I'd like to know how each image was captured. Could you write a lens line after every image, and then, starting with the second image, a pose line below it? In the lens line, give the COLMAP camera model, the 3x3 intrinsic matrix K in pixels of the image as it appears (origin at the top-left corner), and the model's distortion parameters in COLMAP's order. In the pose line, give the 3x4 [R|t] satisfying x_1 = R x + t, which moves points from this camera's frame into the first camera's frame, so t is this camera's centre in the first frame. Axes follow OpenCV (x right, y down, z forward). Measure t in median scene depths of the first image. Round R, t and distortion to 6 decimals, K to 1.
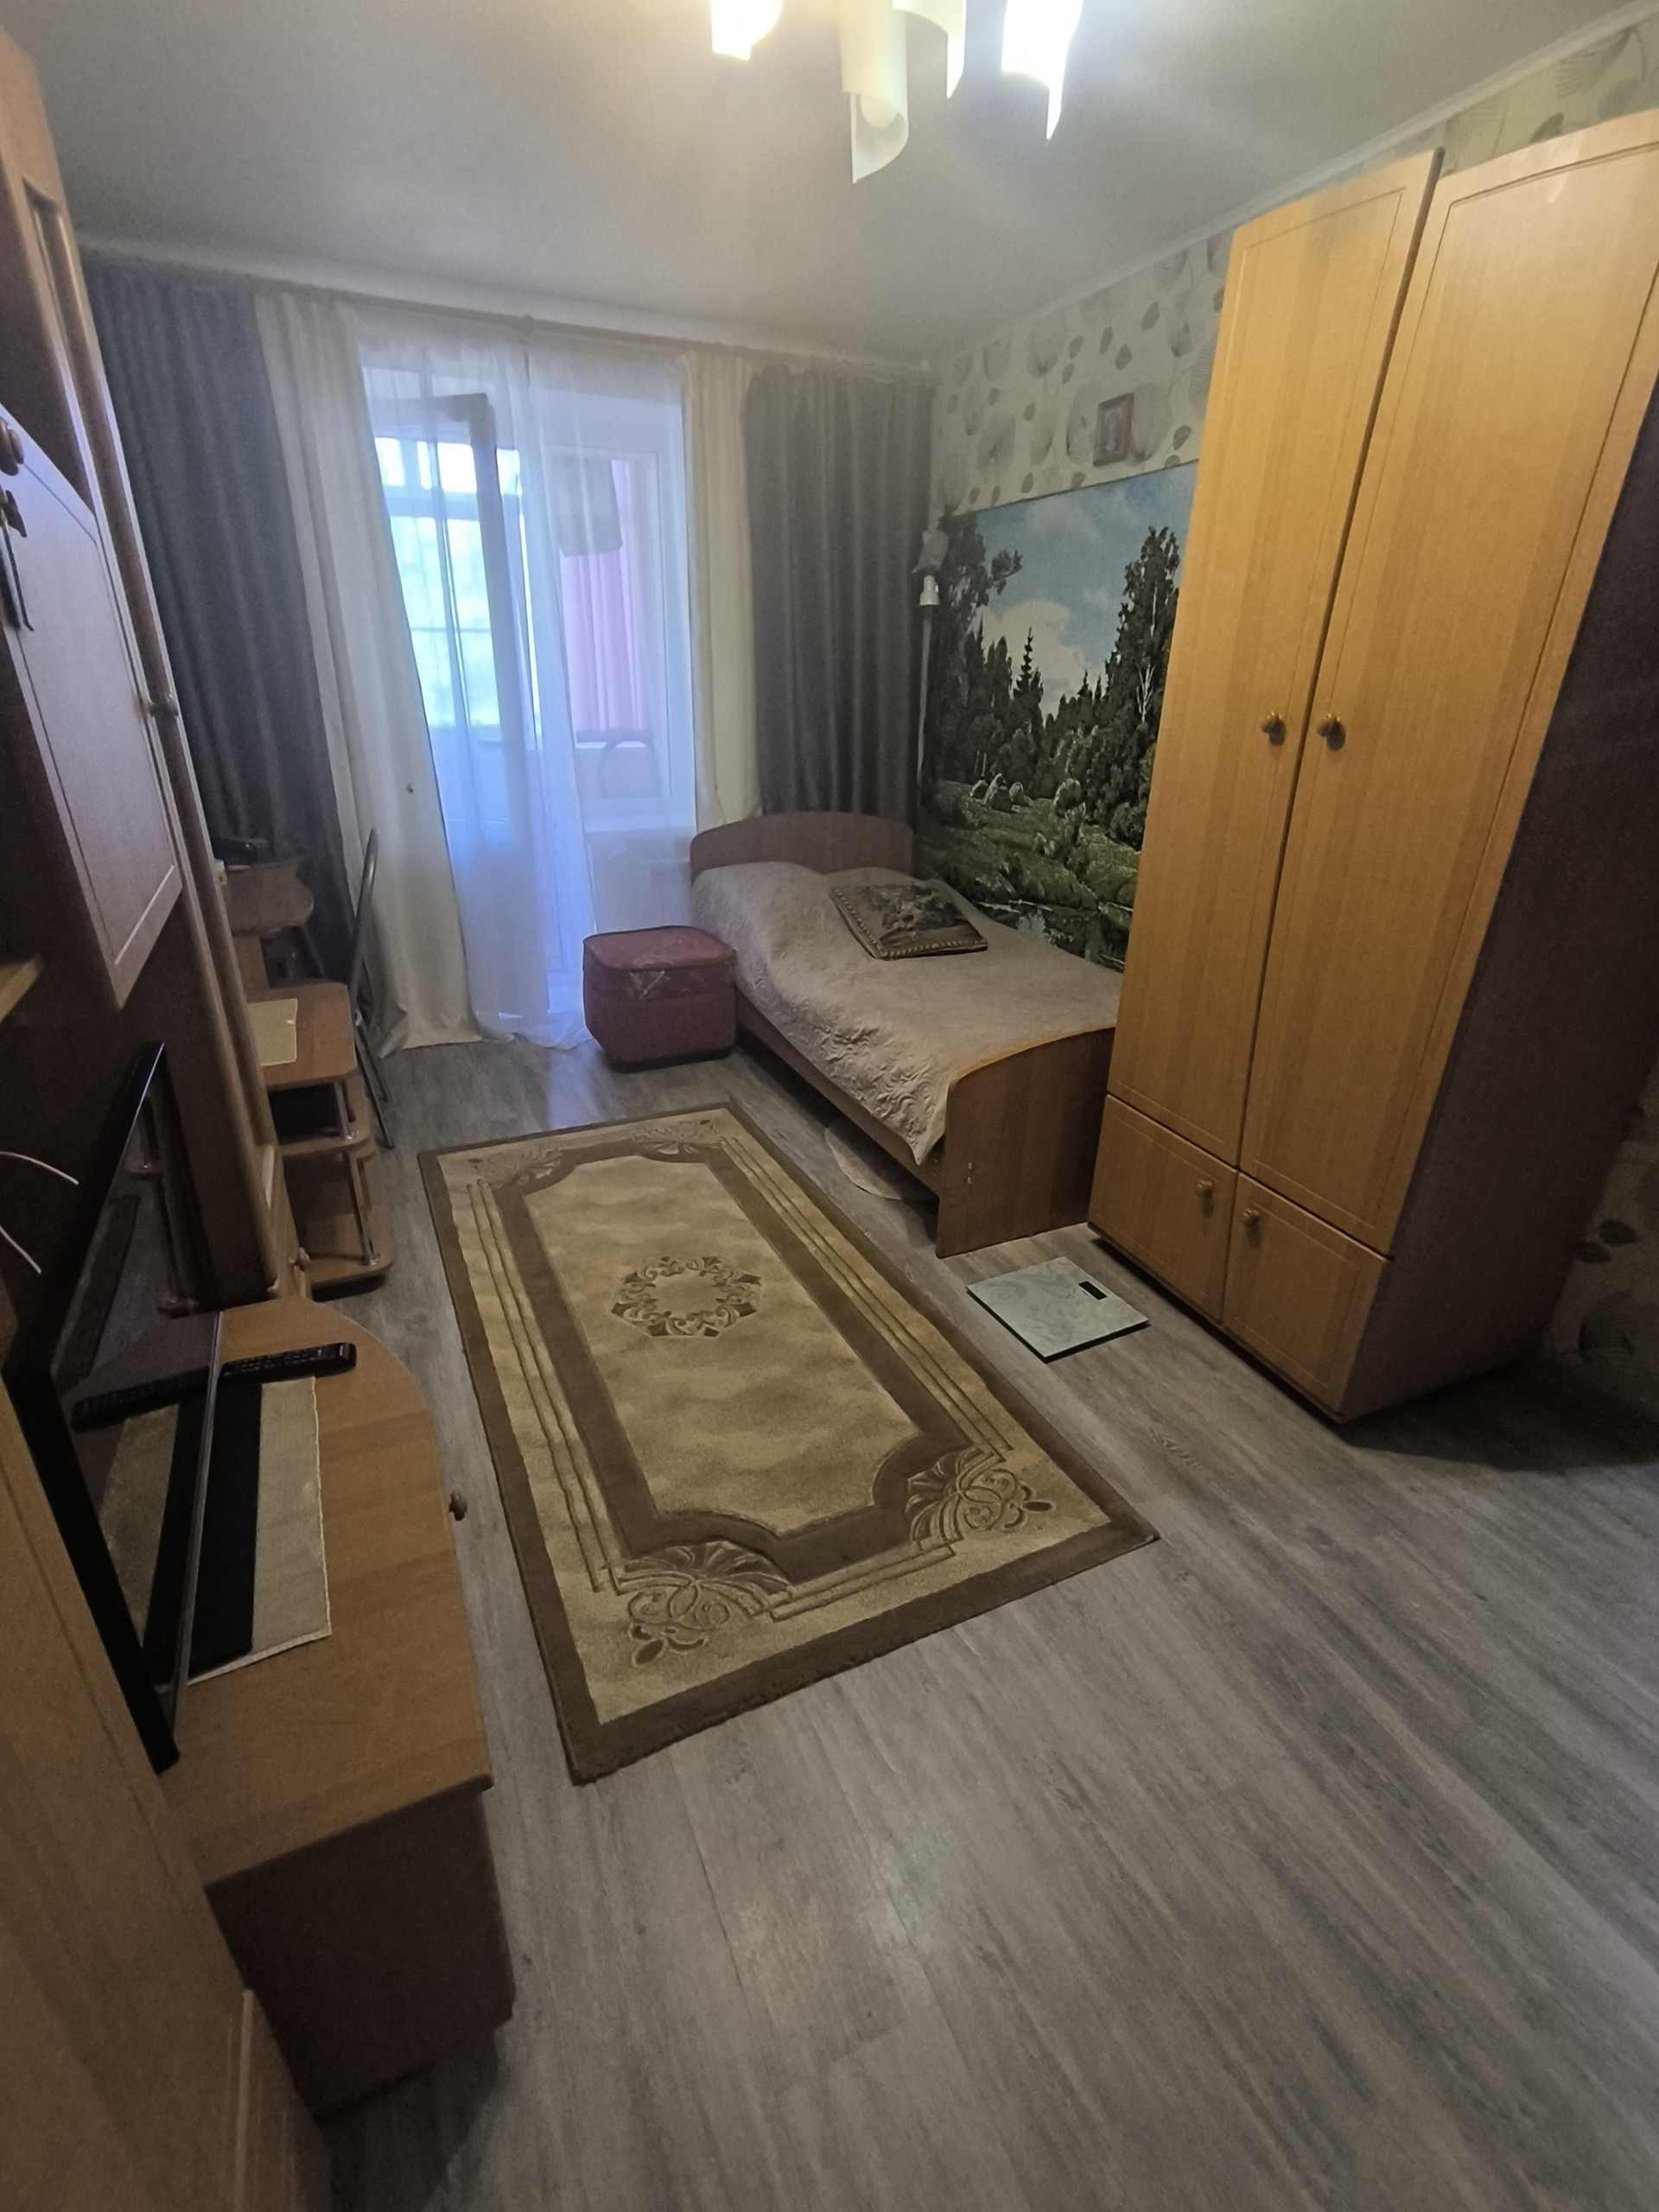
lens RADIAL K [[1007.2, 0, 841.3], [0, 1007.2, 1122.7], [0, 0, 1]] dist [-0.024155, 0.014423]
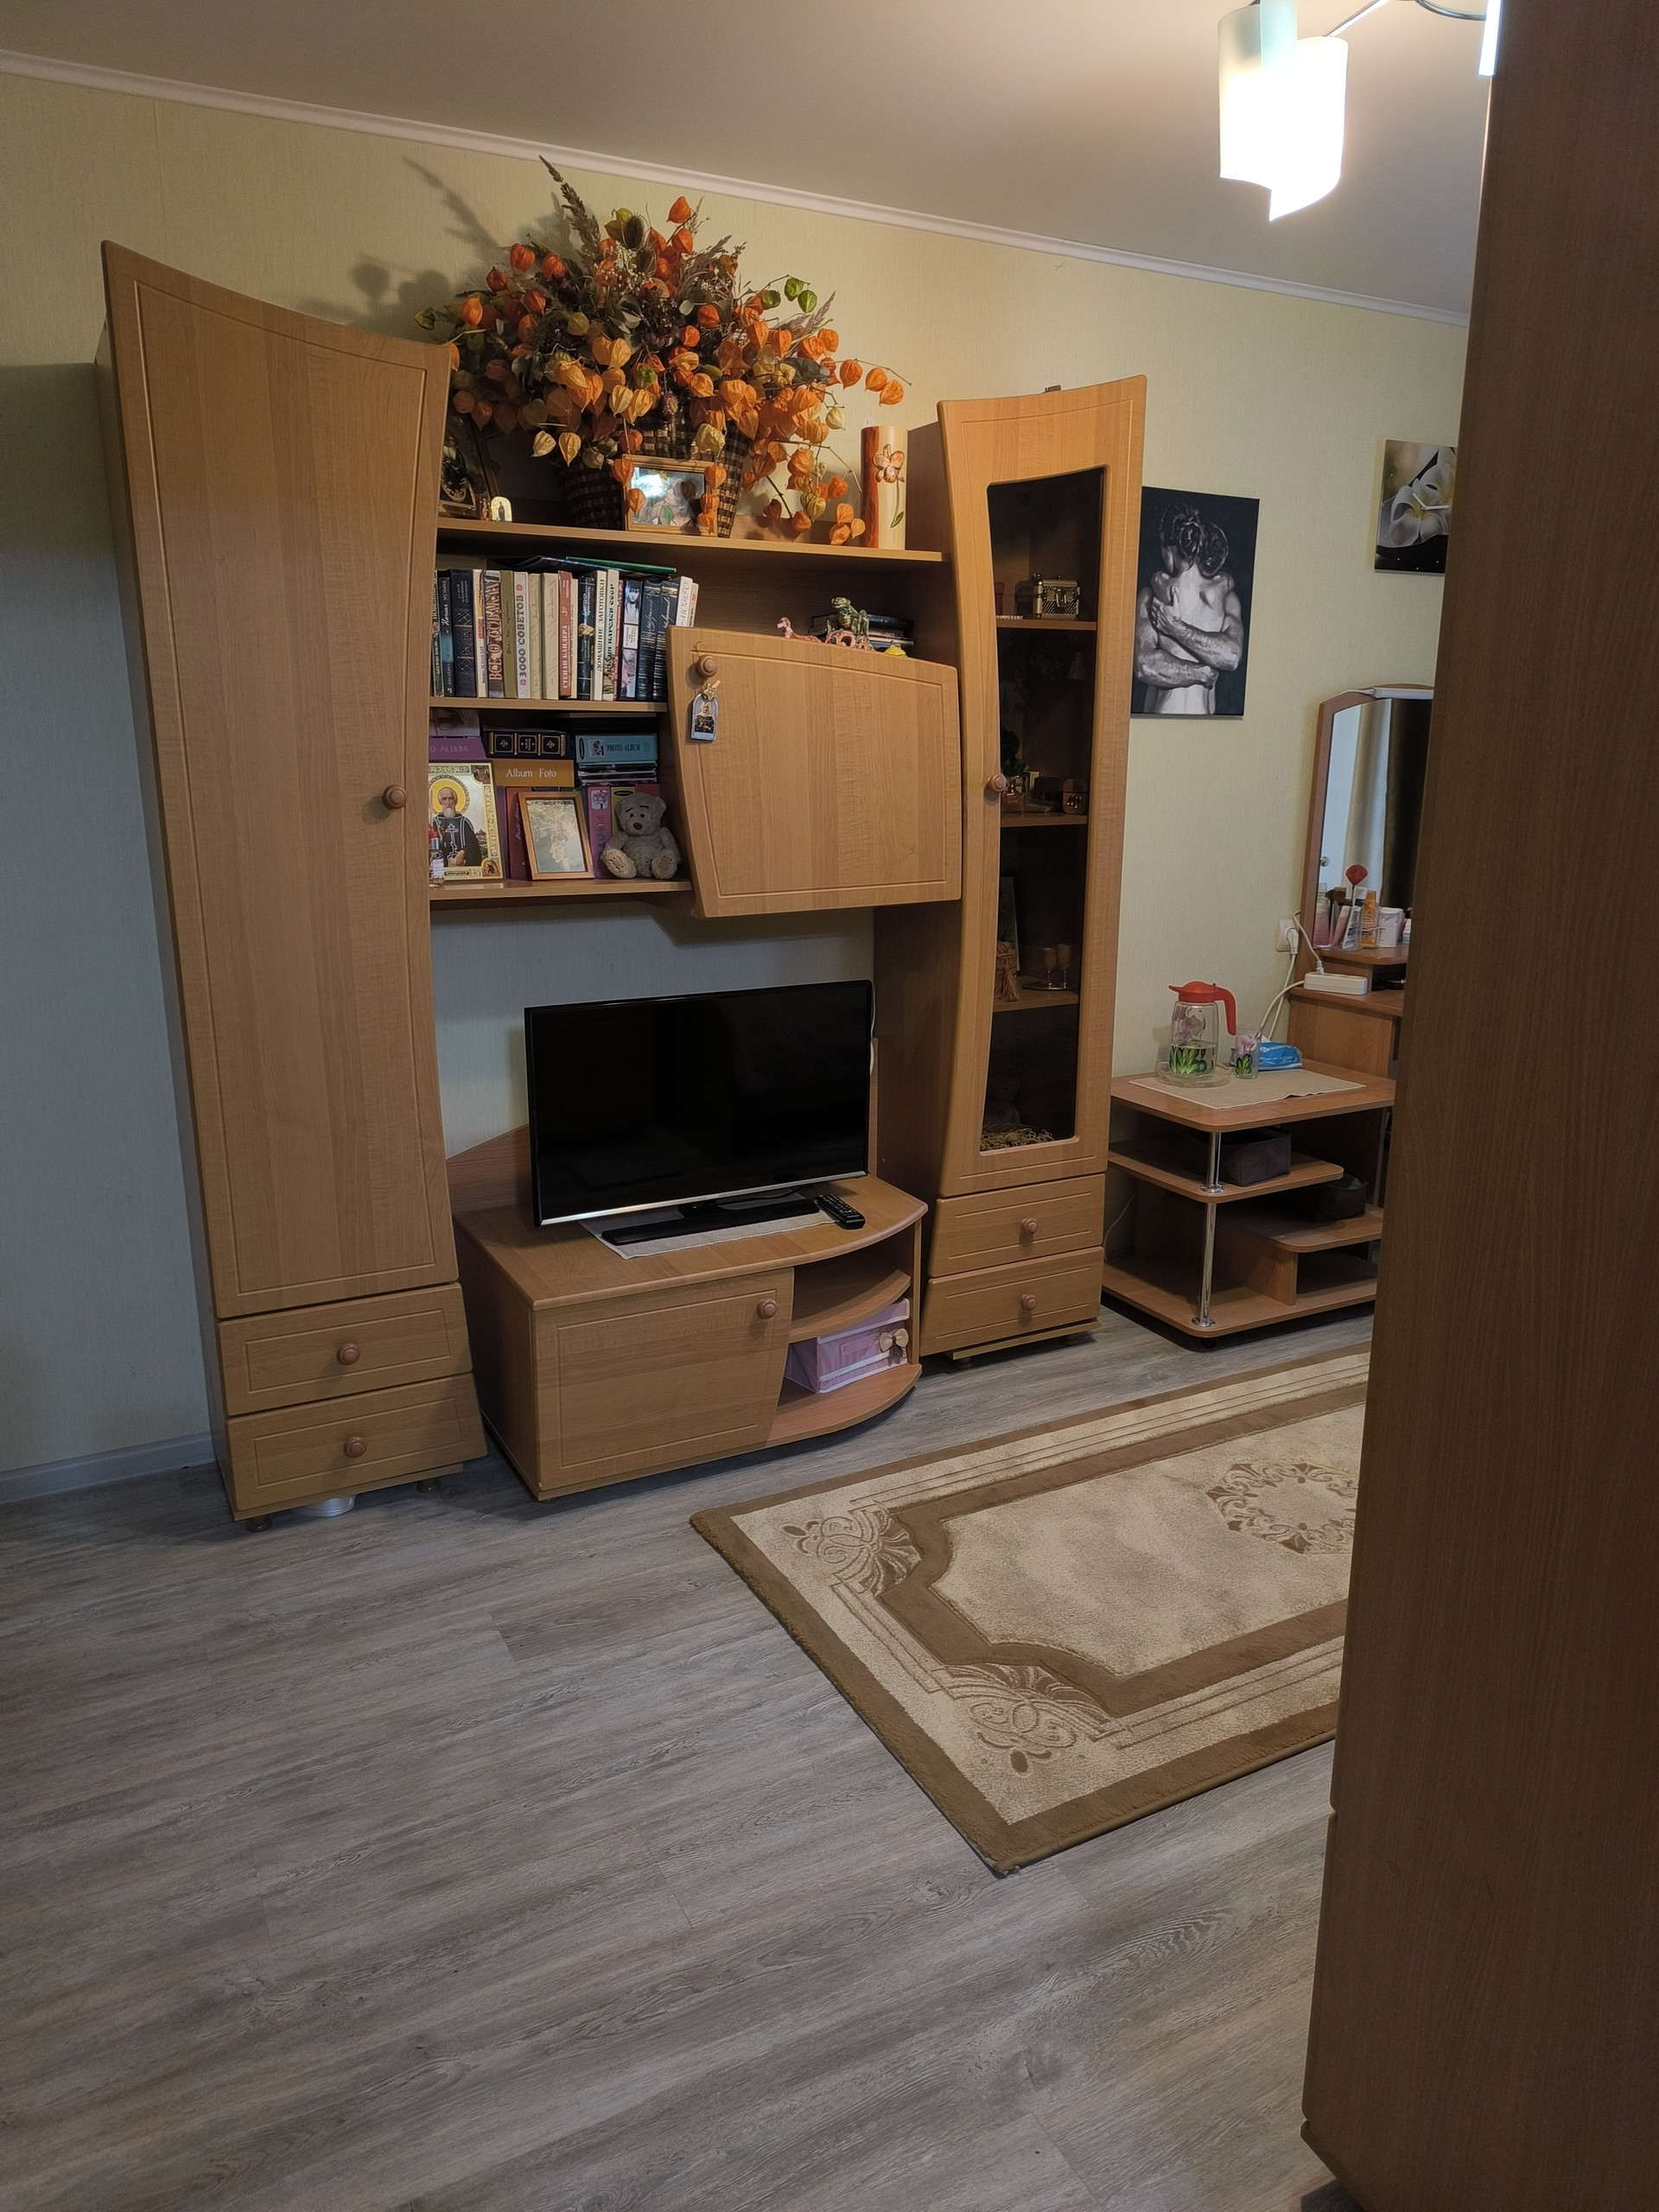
lens RADIAL K [[1514.2, 0, 825.0], [0, 1514.2, 1117.2], [0, 0, 1]] dist [0.045233, -0.049841]
pose [[0.033495, 0.224870, -0.973813, 1.357885], [-0.415760, 0.889186, 0.191028, -0.254313], [0.908857, 0.398474, 0.123275, 0.561527]]
